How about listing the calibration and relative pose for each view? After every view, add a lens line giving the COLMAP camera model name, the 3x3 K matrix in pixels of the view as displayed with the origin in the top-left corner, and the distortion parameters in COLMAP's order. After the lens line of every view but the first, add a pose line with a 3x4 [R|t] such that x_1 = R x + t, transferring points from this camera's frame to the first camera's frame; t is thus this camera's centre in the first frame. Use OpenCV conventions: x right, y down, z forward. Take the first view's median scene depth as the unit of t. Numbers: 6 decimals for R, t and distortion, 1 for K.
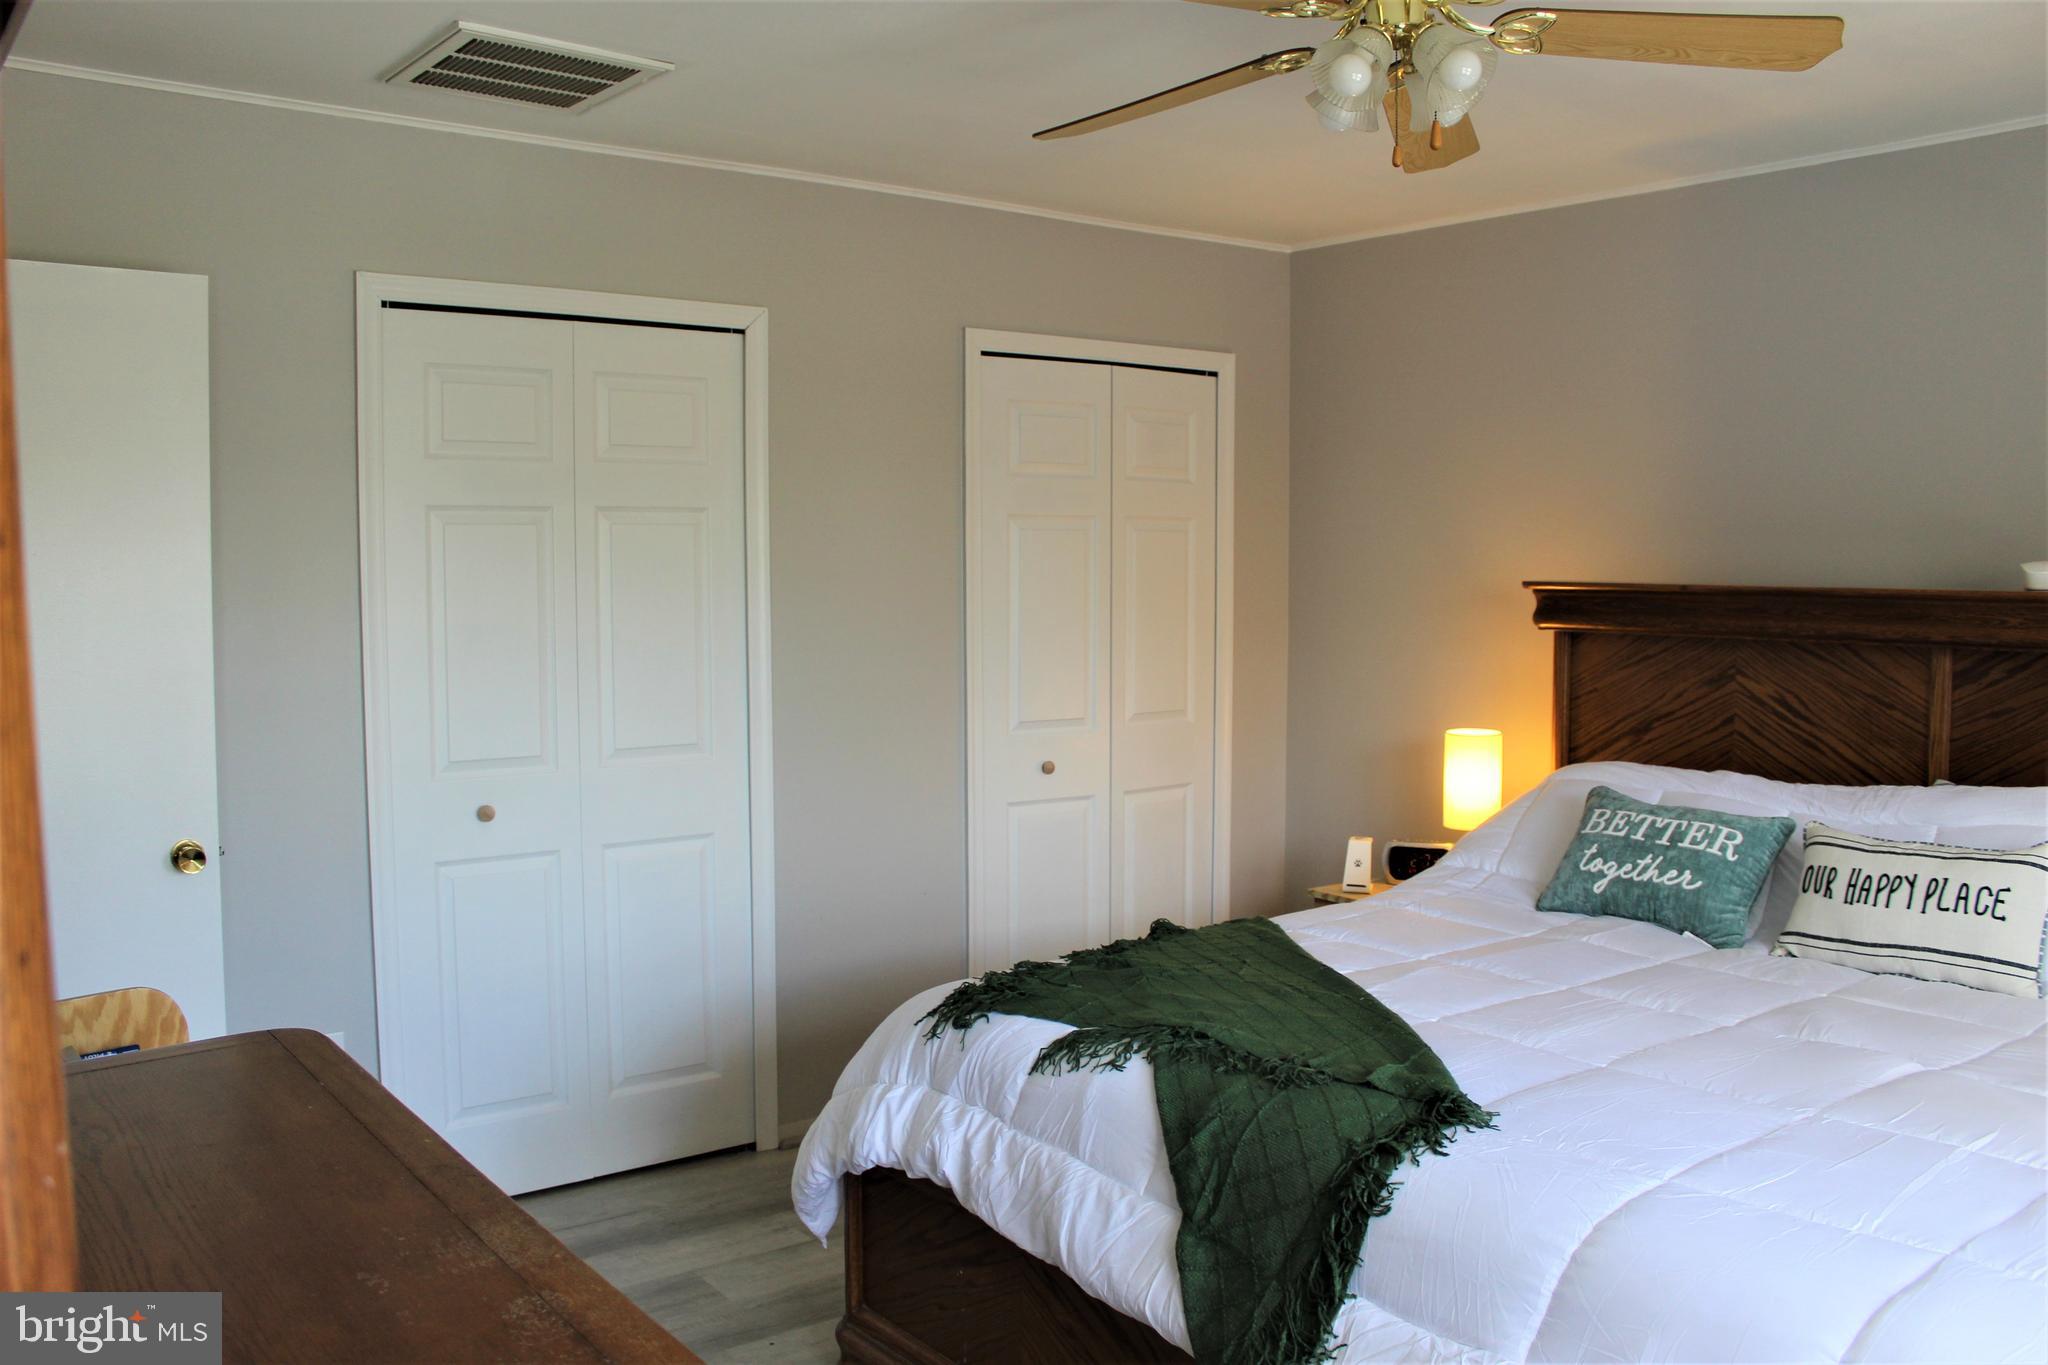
lens RADIAL K [[1728.6, 0, 1031.9], [0, 1728.6, 676.0], [0, 0, 1]] dist [-0.156086, 0.141780]
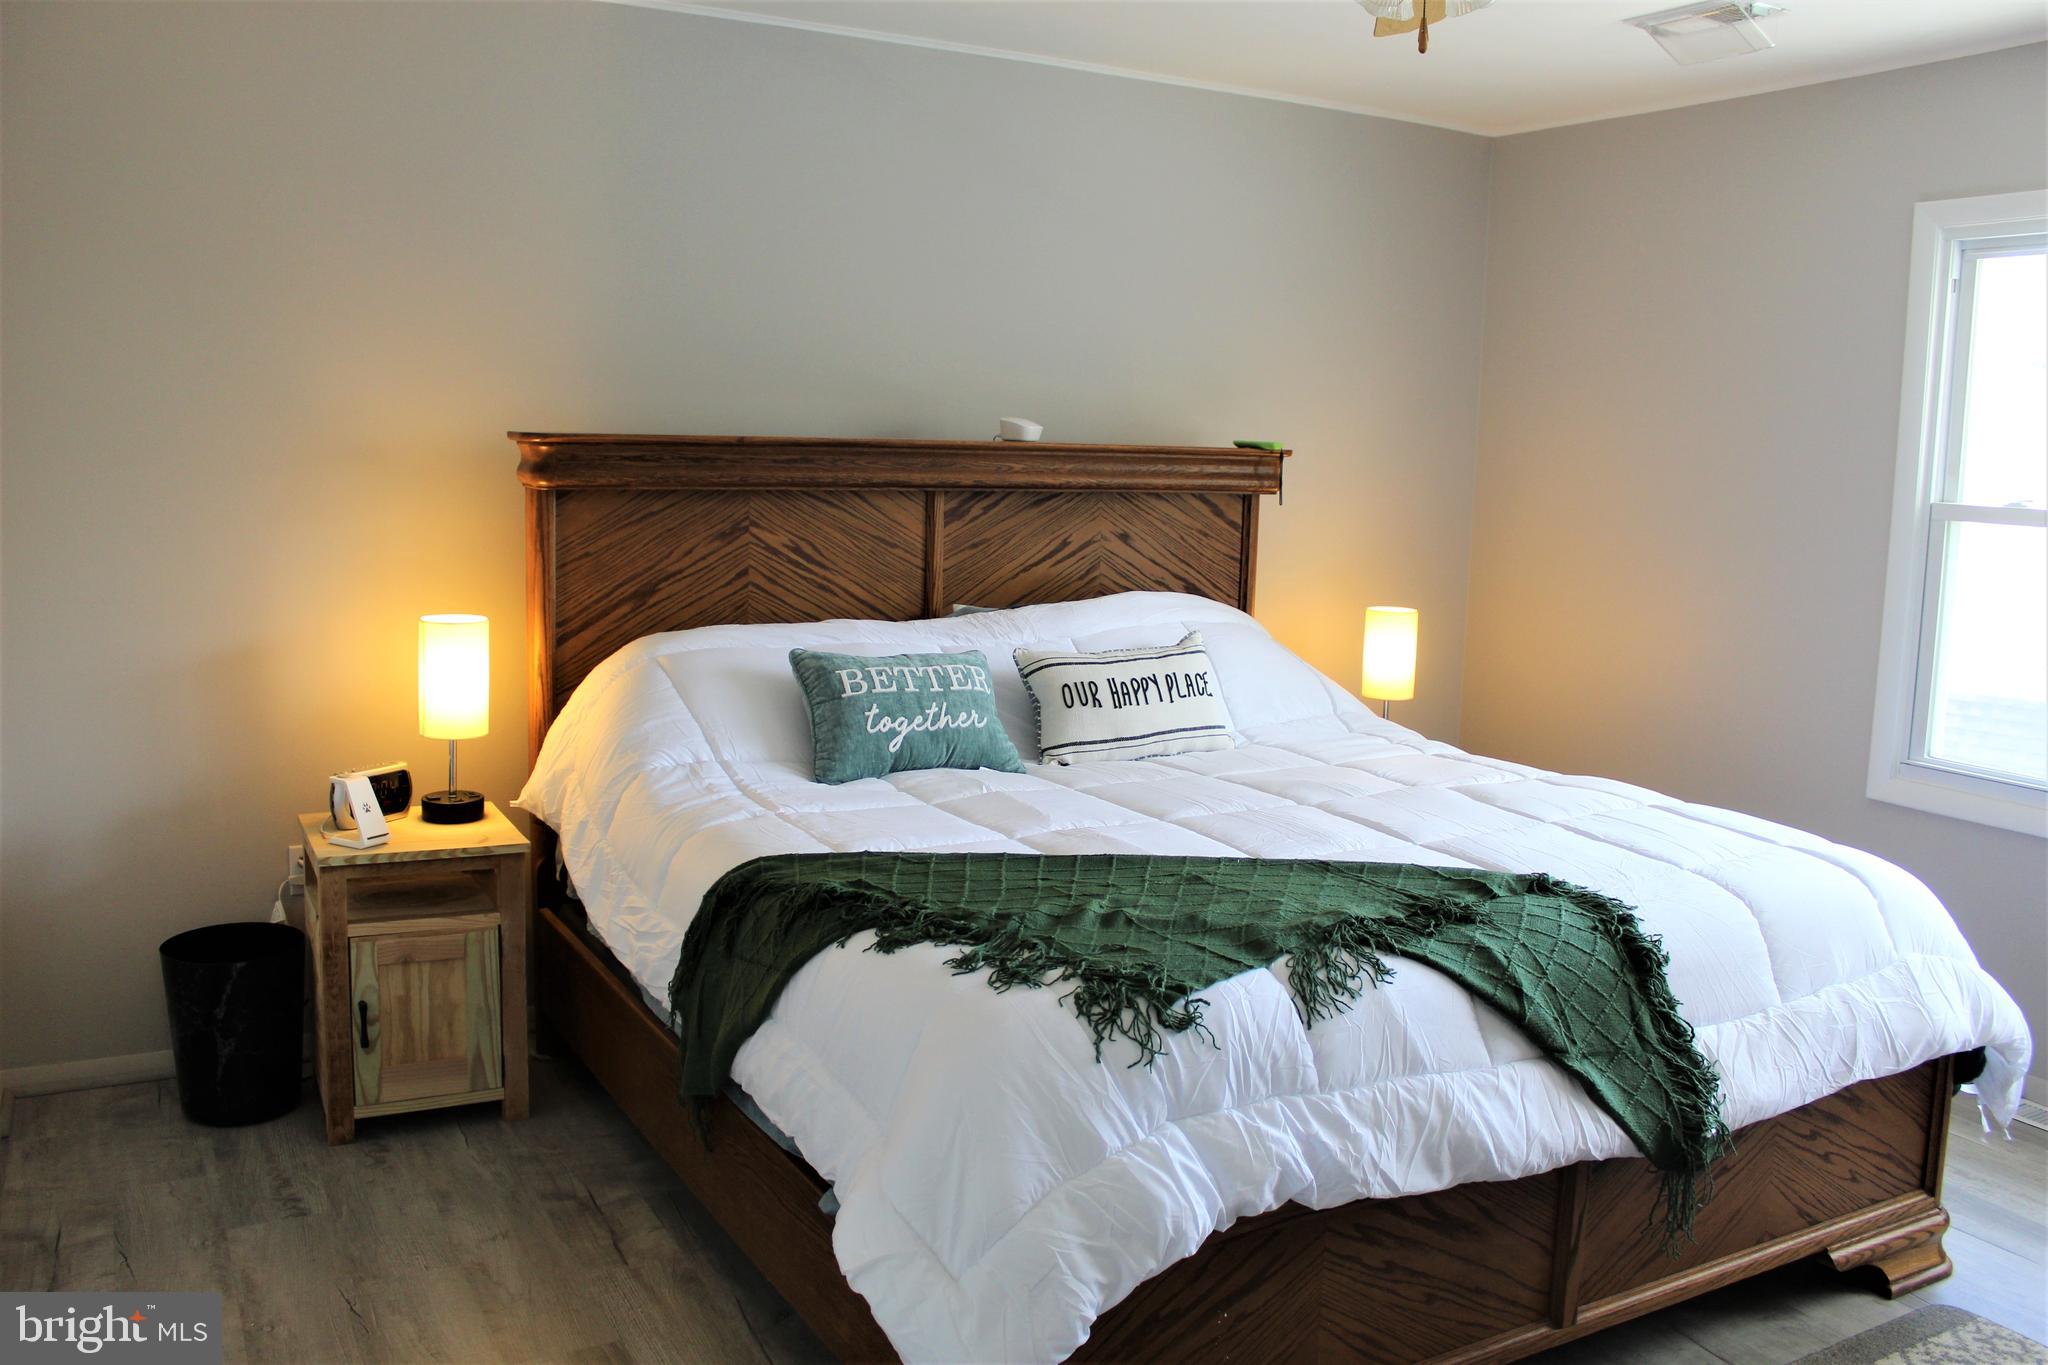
lens RADIAL K [[1728.6, 0, 1030.2], [0, 1728.6, 679.6], [0, 0, 1]] dist [-0.156086, 0.141780]
pose [[0.138374, -0.138727, 0.980616, -0.652972], [0.041216, 0.990090, 0.134251, -0.046769], [-0.989522, 0.021840, 0.142721, 0.797753]]
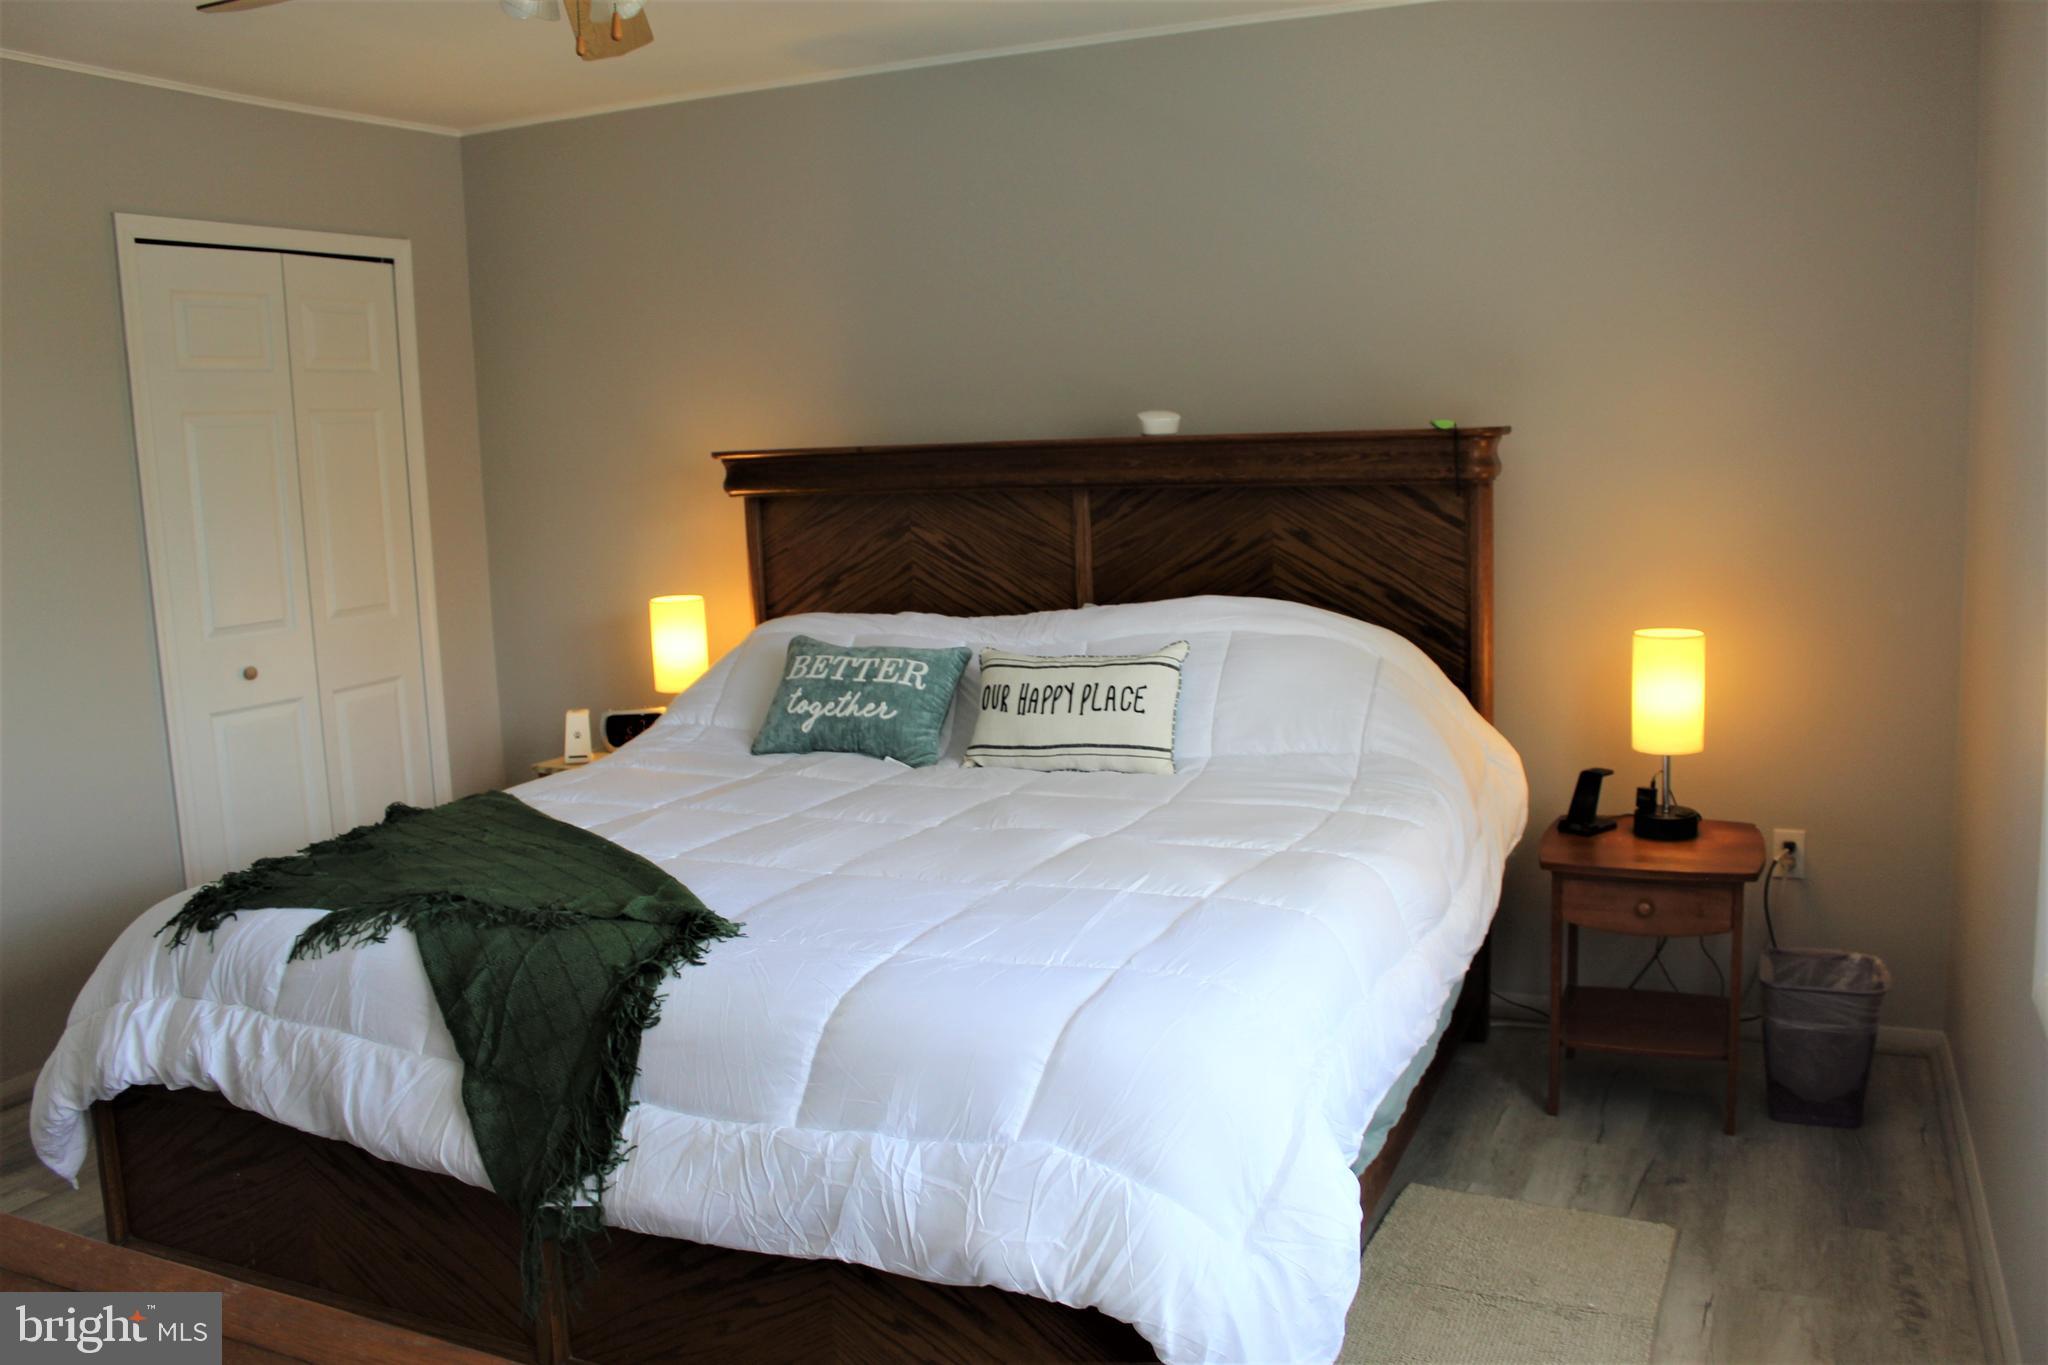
lens RADIAL K [[1728.6, 0, 1033.8], [0, 1728.6, 682.0], [0, 0, 1]] dist [-0.156086, 0.141780]
pose [[0.890024, -0.101028, 0.444579, -0.026516], [0.070689, 0.993926, 0.084350, 0.012970], [-0.450400, -0.043646, 0.891759, -0.053723]]
